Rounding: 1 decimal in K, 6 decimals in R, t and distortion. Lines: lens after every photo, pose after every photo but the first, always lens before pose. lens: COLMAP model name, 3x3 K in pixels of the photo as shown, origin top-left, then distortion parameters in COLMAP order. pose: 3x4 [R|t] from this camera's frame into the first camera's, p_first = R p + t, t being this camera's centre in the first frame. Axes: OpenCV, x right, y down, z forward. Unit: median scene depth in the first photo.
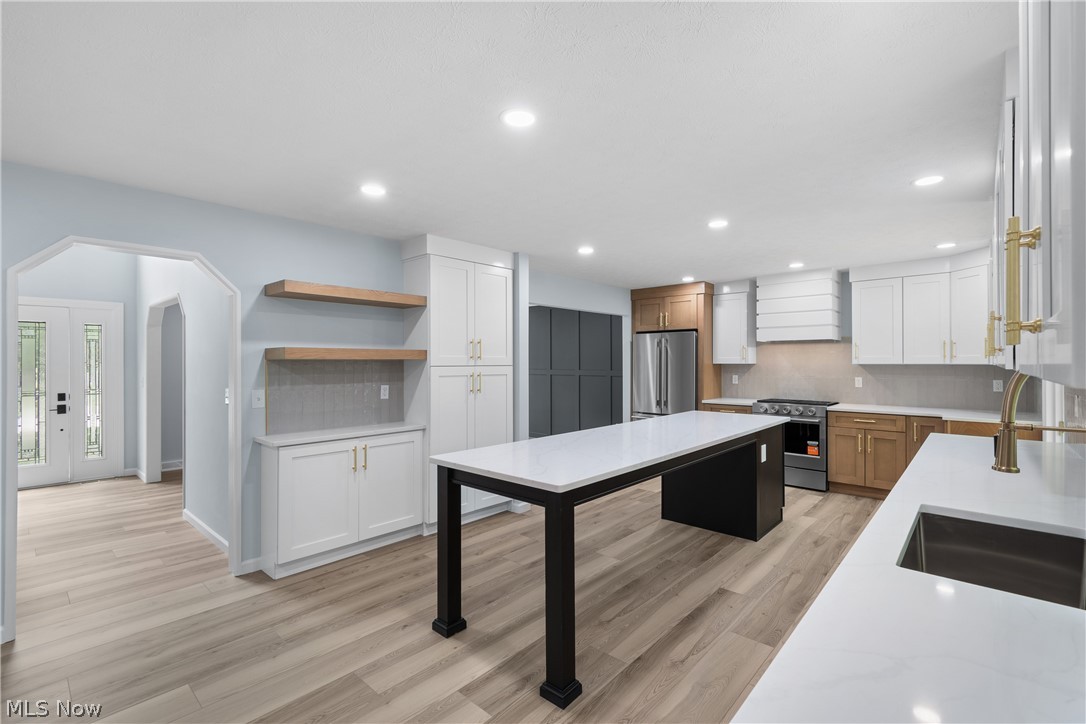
lens RADIAL K [[484.9, 0, 552.5], [0, 484.9, 356.6], [0, 0, 1]] dist [0.004635, -0.002074]
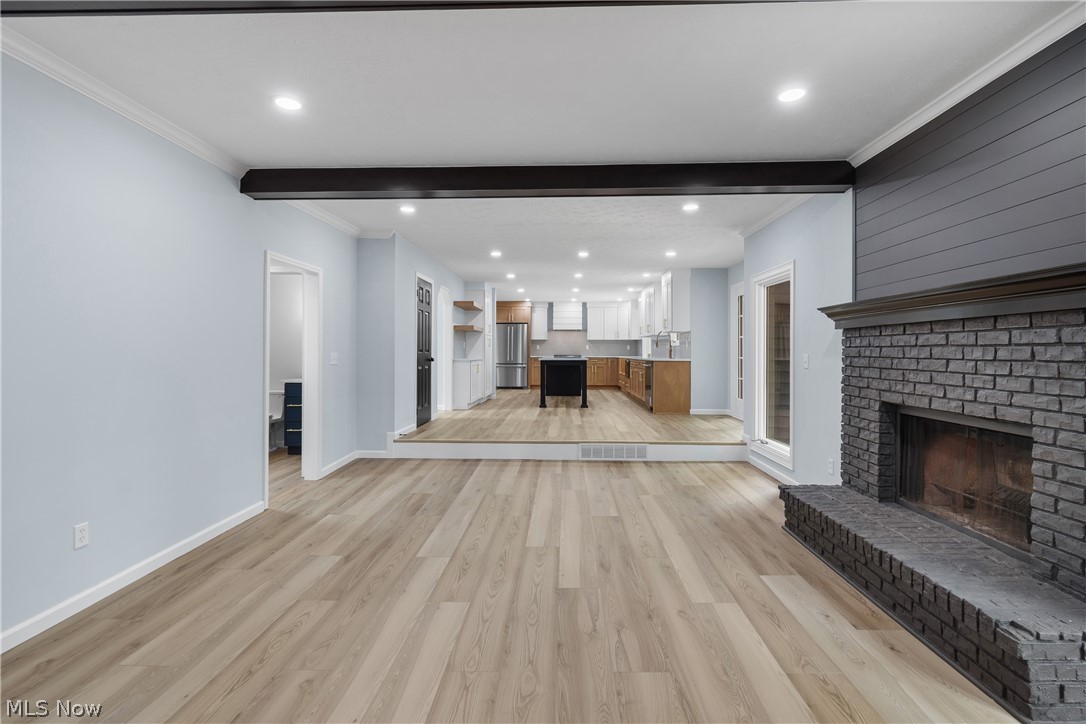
lens RADIAL K [[484.9, 0, 566.4], [0, 484.9, 349.3], [0, 0, 1]] dist [0.004635, -0.002074]
pose [[0.745798, 0.006445, 0.666141, -1.290658], [-0.009936, 0.999950, 0.001450, 0.070867], [-0.666098, -0.007700, 0.745825, -0.917733]]
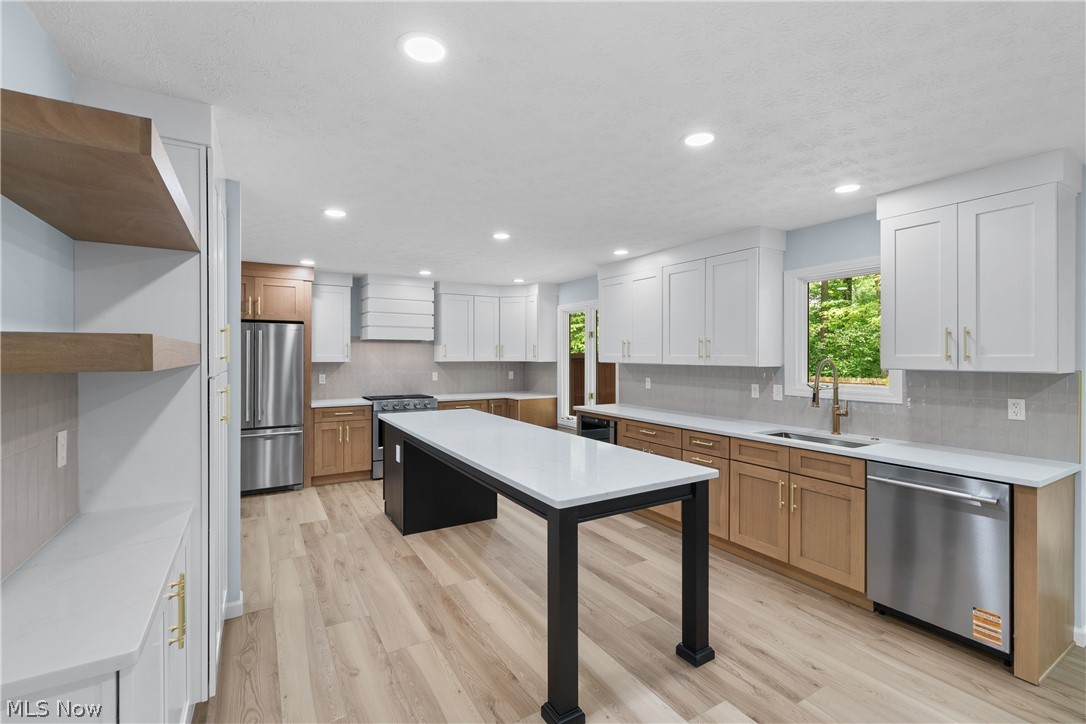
lens RADIAL K [[484.9, 0, 556.6], [0, 484.9, 356.1], [0, 0, 1]] dist [0.004635, -0.002074]
pose [[0.287920, 0.001211, 0.957654, -0.502138], [-0.012291, 0.999922, 0.002431, -0.005221], [-0.957576, -0.012471, 0.287912, 0.424028]]
